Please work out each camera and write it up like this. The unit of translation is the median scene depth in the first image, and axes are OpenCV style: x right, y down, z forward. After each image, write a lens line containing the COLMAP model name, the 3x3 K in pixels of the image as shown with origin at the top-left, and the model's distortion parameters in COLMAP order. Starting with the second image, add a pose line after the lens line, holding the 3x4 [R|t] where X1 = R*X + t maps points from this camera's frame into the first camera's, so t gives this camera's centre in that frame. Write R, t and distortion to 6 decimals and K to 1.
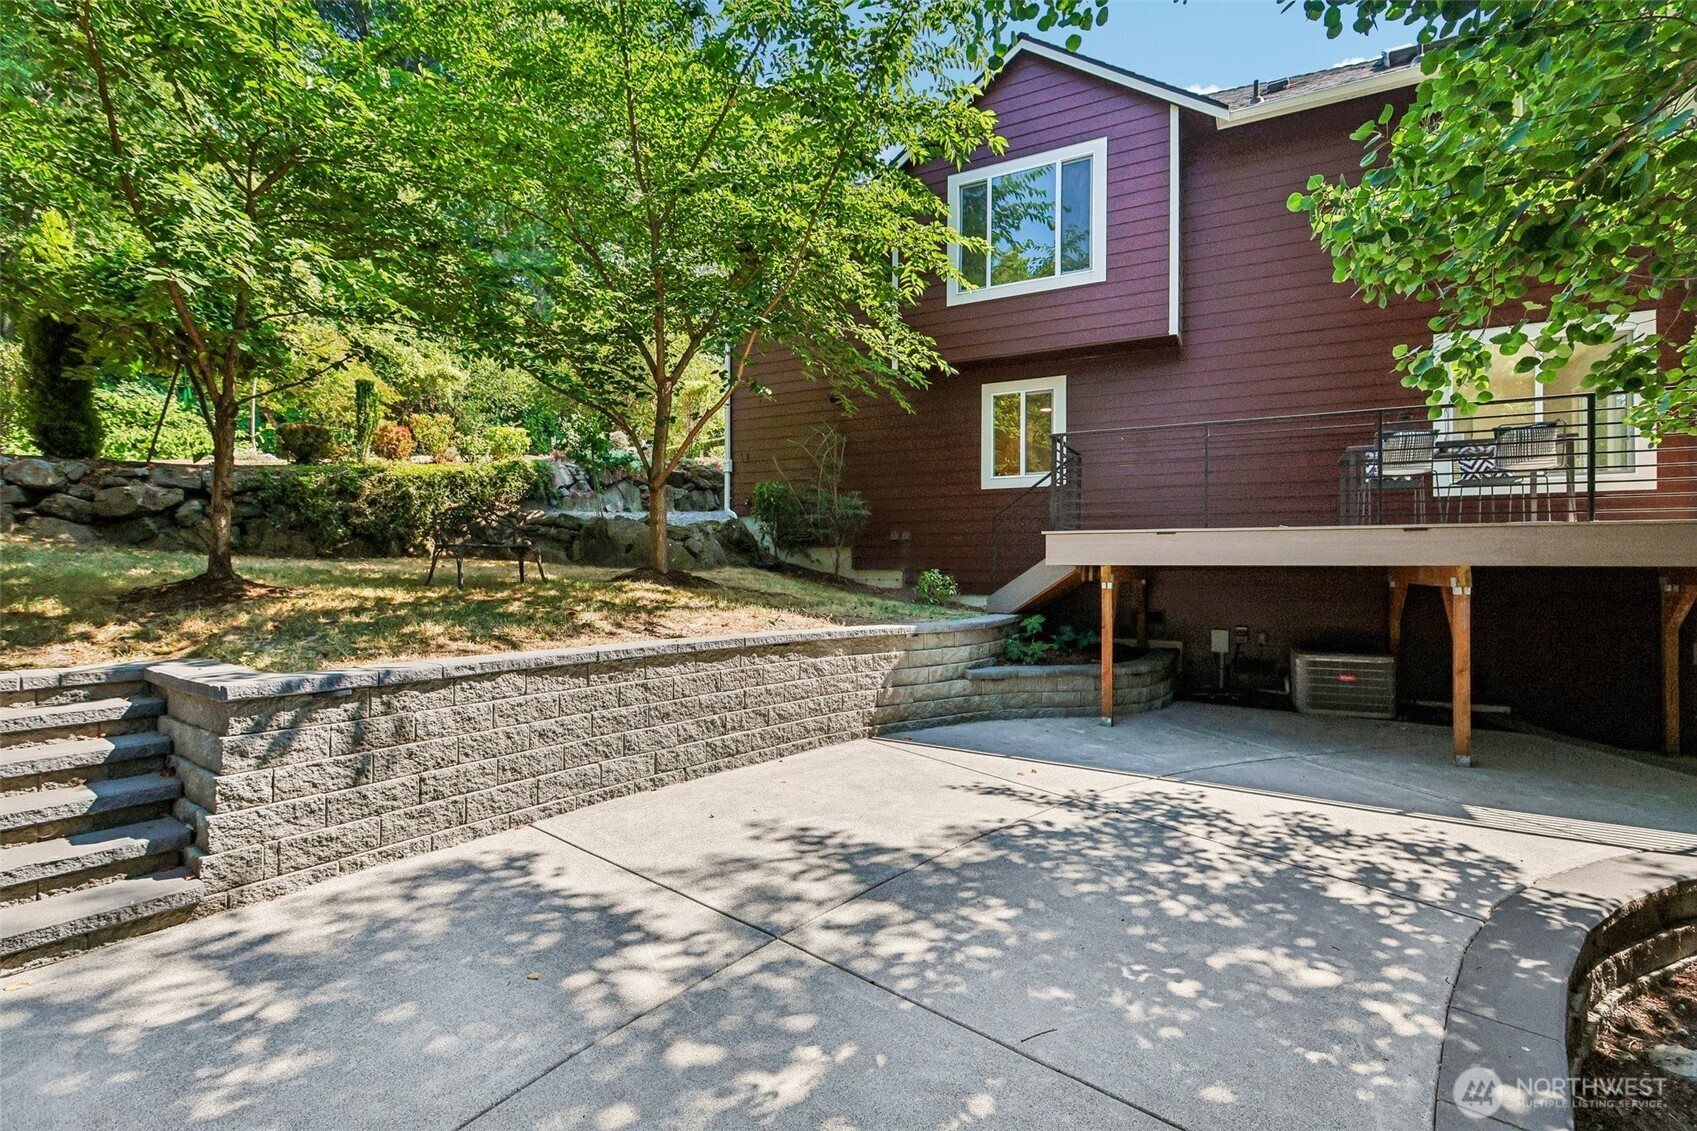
lens RADIAL K [[752.0, 0, 862.9], [0, 752.0, 563.2], [0, 0, 1]] dist [-0.001477, 0.000177]
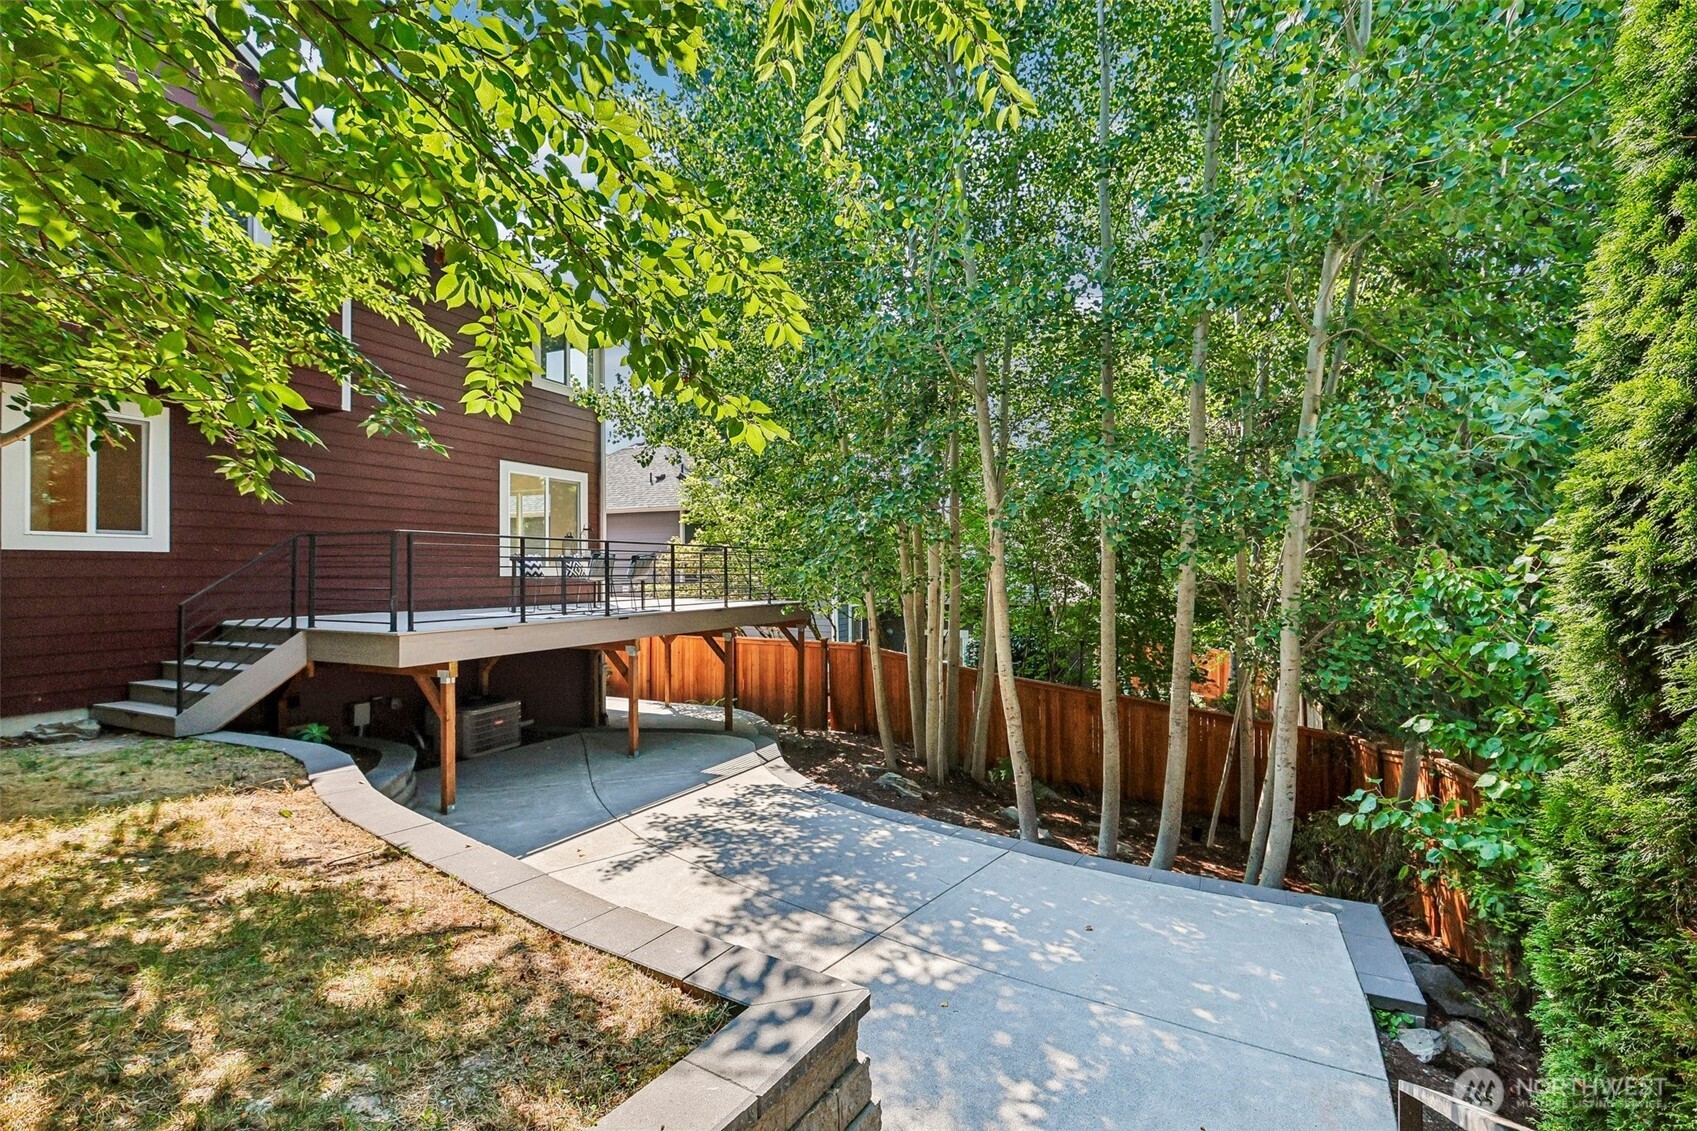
lens RADIAL K [[752.0, 0, 856.0], [0, 752.0, 565.6], [0, 0, 1]] dist [-0.001477, 0.000177]
pose [[-0.034099, 0.004425, 0.999409, -1.314752], [-0.003285, 0.999984, -0.004540, -0.224332], [-0.999413, -0.003438, -0.034084, 0.826580]]
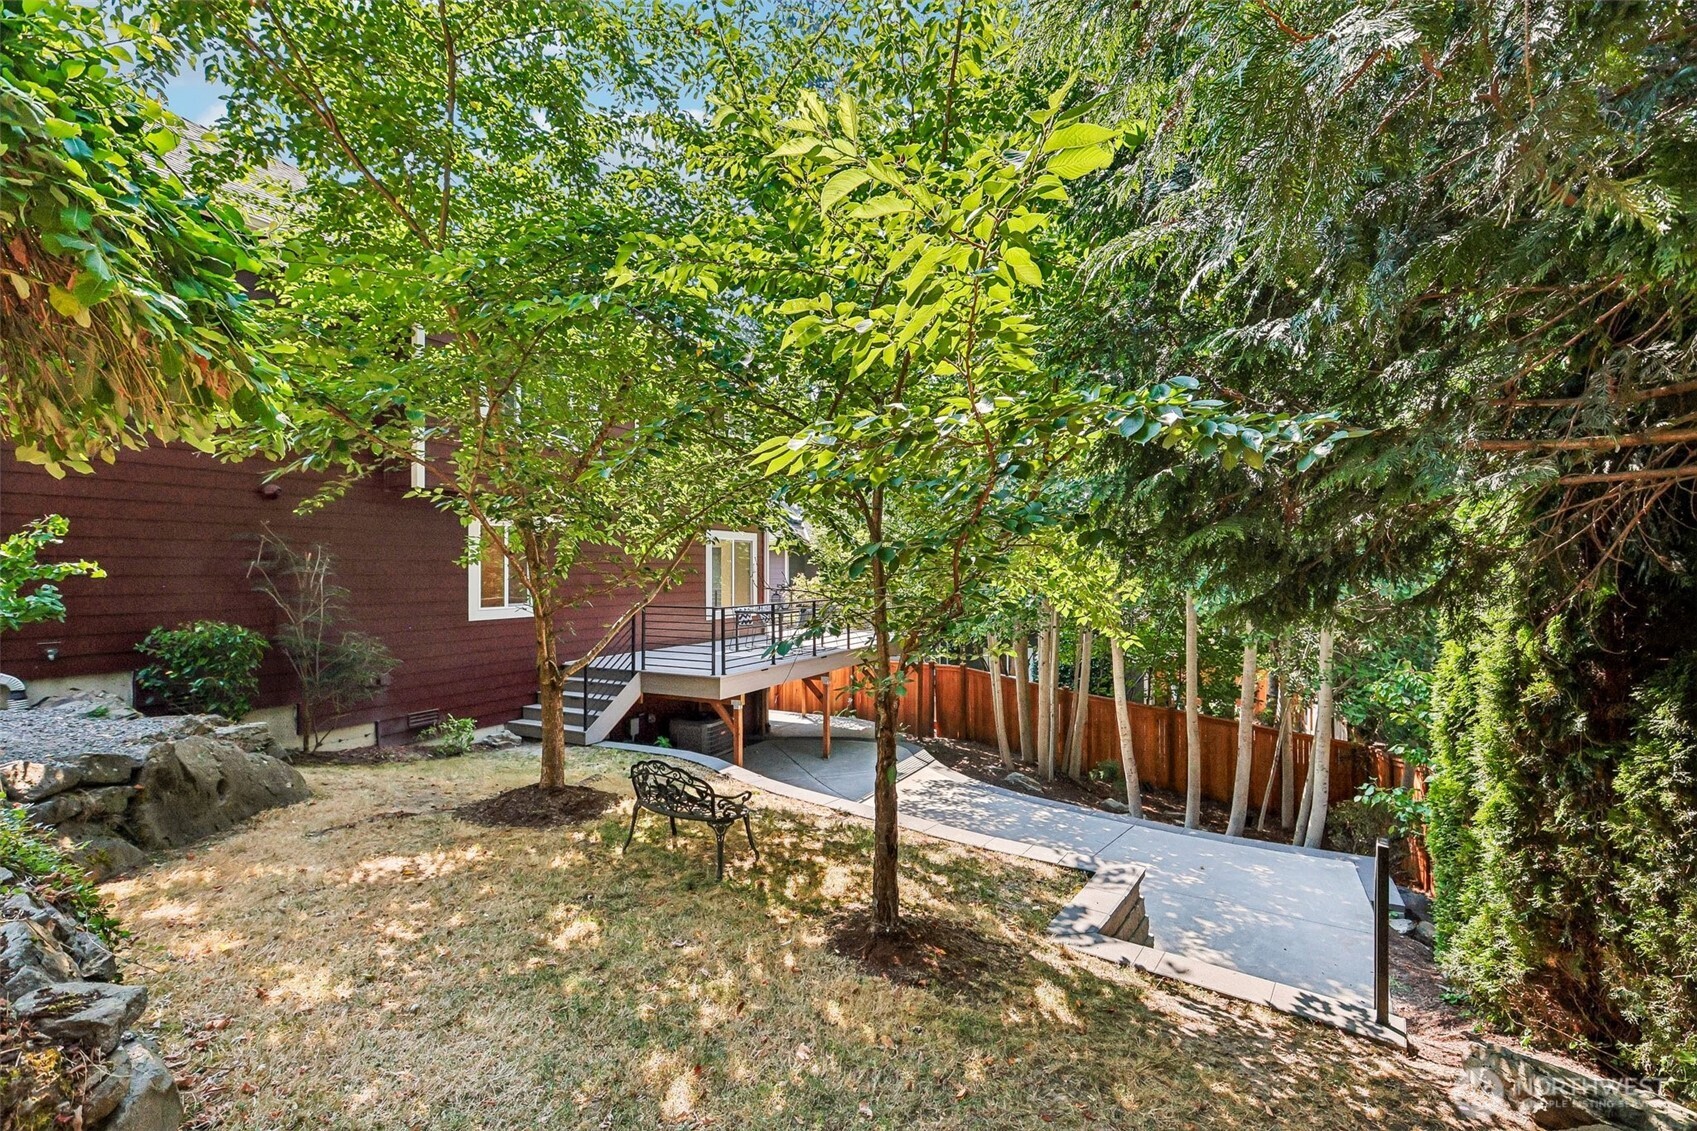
lens RADIAL K [[752.0, 0, 856.3], [0, 752.0, 568.8], [0, 0, 1]] dist [-0.001477, 0.000177]
pose [[-0.008552, -0.000396, 0.999963, -2.137223], [-0.004541, 0.999990, 0.000357, -0.446436], [-0.999953, -0.004538, -0.008554, 1.370026]]
